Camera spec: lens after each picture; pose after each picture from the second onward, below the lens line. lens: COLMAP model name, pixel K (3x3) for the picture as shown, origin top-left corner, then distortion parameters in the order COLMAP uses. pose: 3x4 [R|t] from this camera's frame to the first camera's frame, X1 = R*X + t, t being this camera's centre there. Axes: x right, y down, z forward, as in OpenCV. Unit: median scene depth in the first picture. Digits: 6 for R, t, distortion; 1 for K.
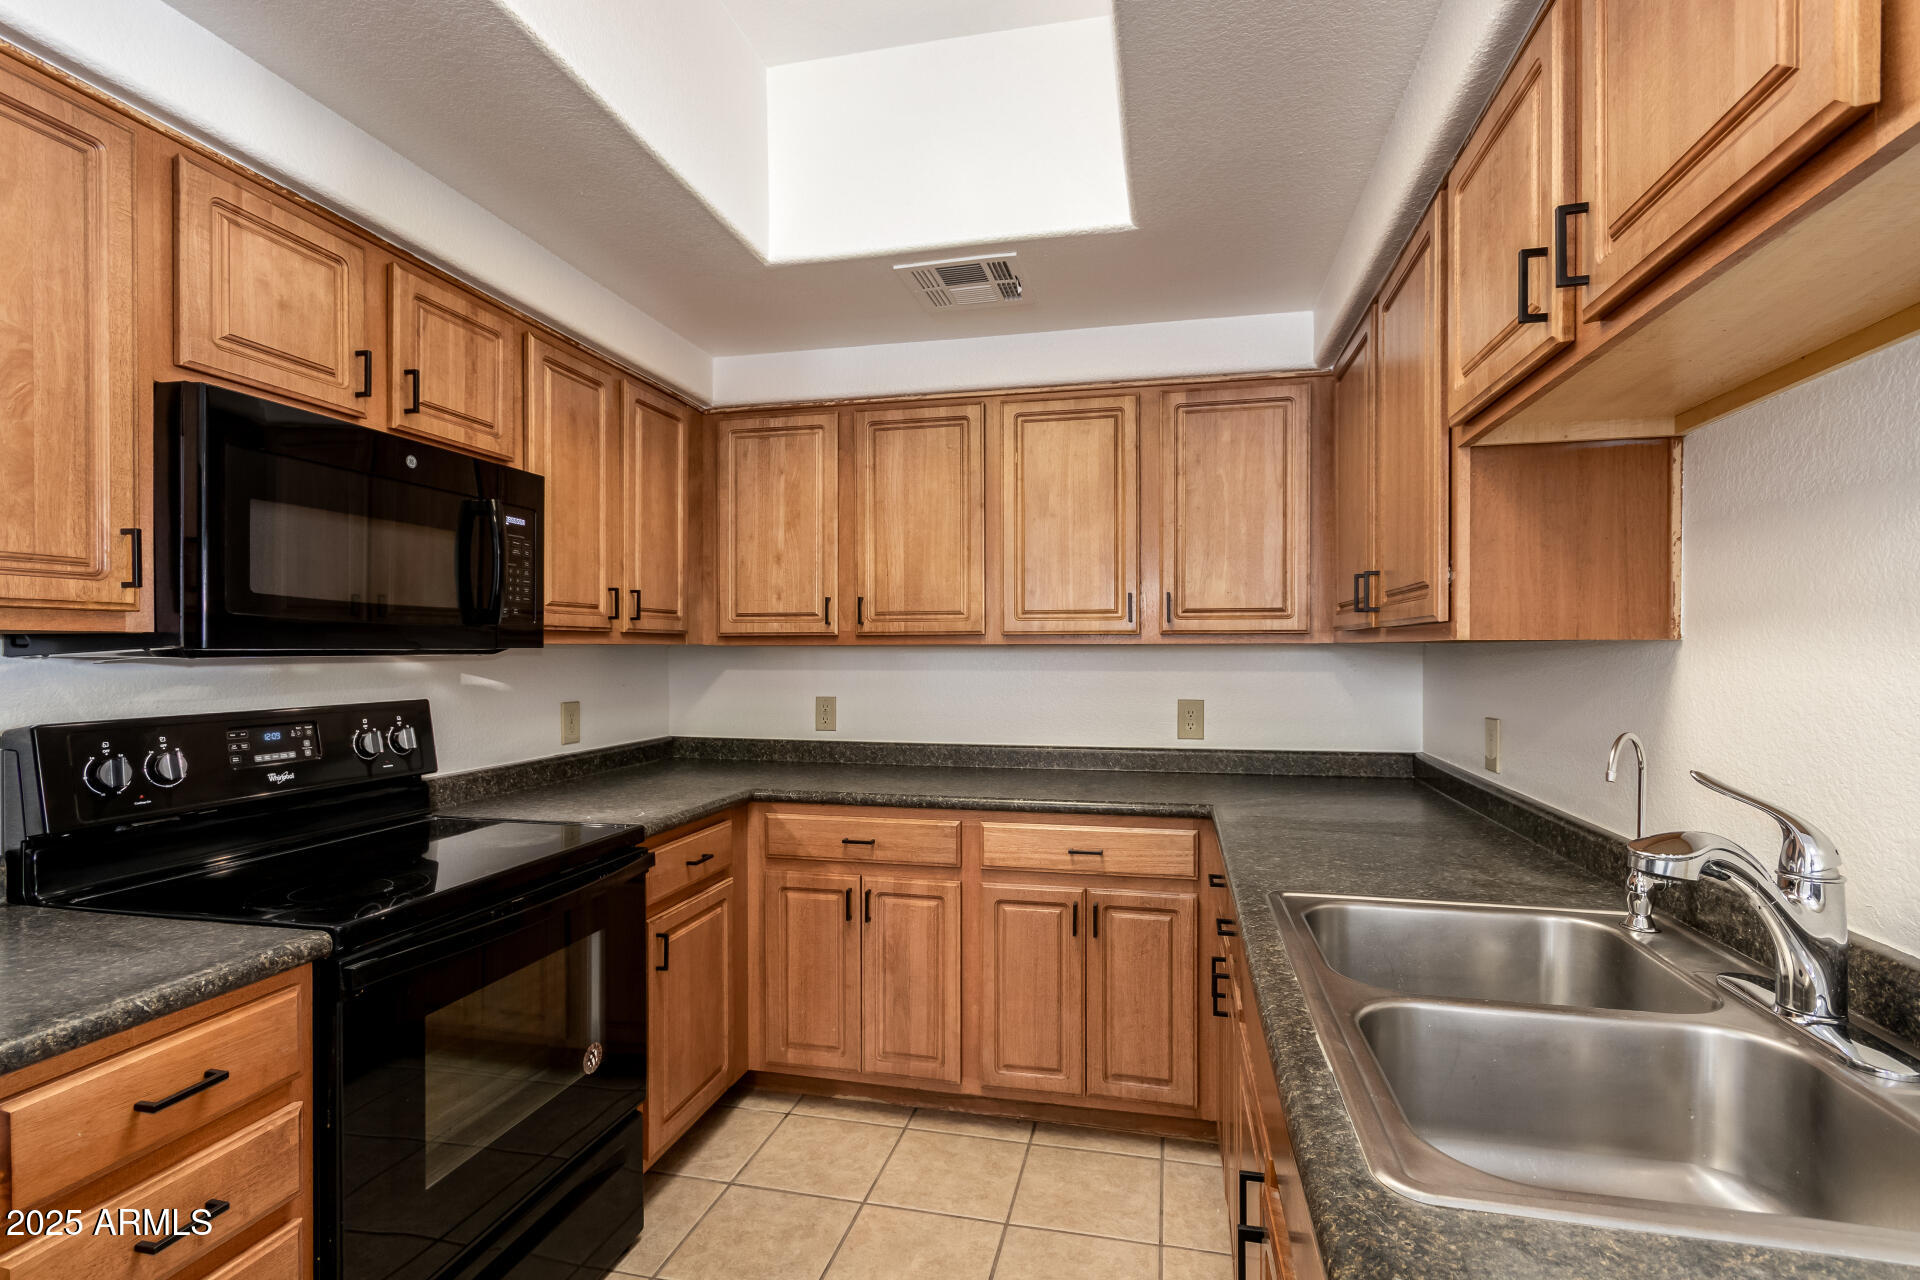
lens RADIAL K [[917.4, 0, 956.5], [0, 917.4, 650.2], [0, 0, 1]] dist [-0.021369, -0.000352]
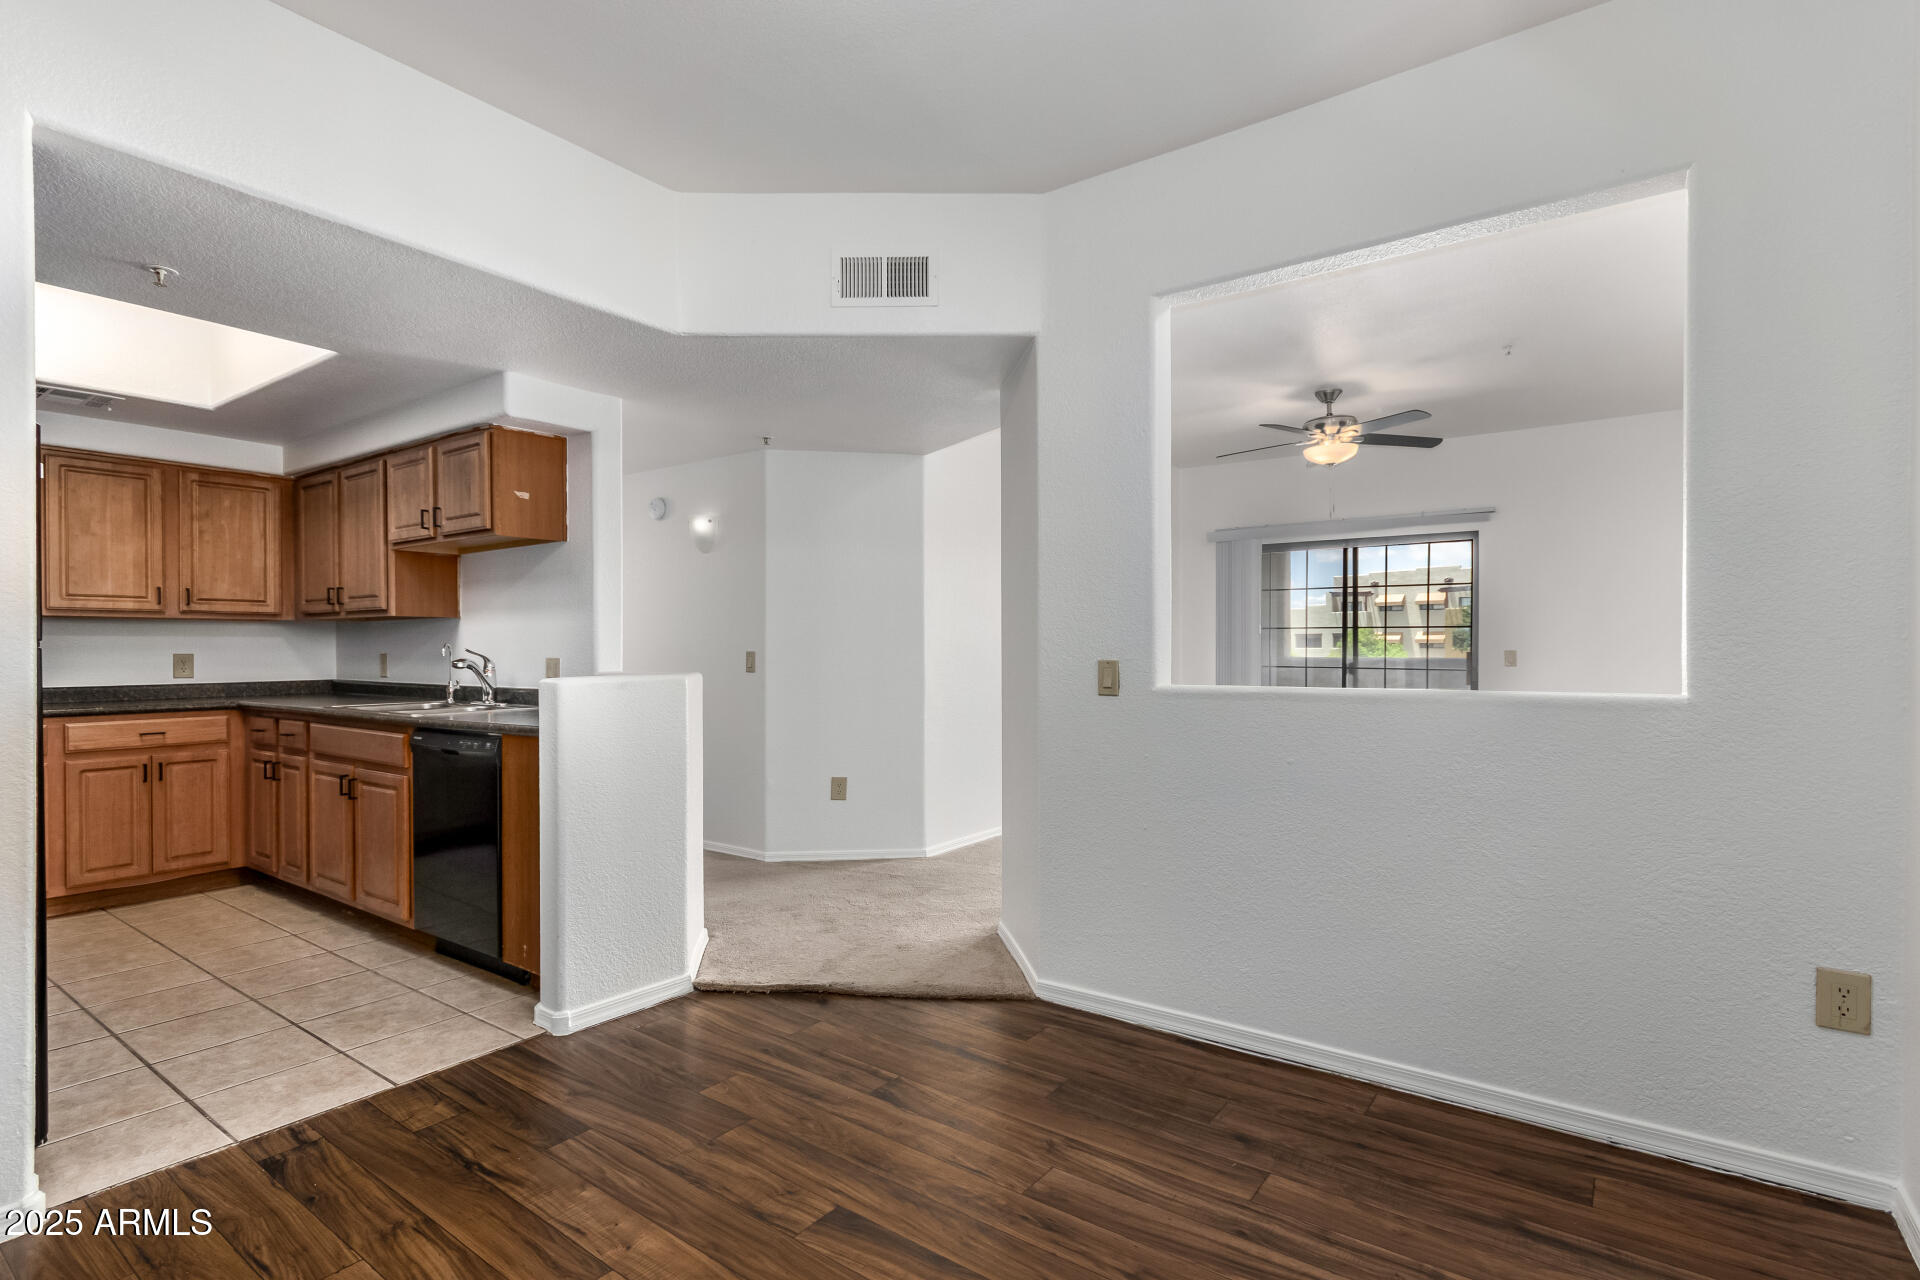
lens RADIAL K [[898.4, 0, 955.7], [0, 898.4, 656.7], [0, 0, 1]] dist [0.012619, -0.000371]
pose [[0.379513, -0.007430, 0.925157, -0.826105], [0.006378, 0.999965, 0.005415, 0.068039], [-0.925165, 0.003846, 0.379547, -1.017814]]
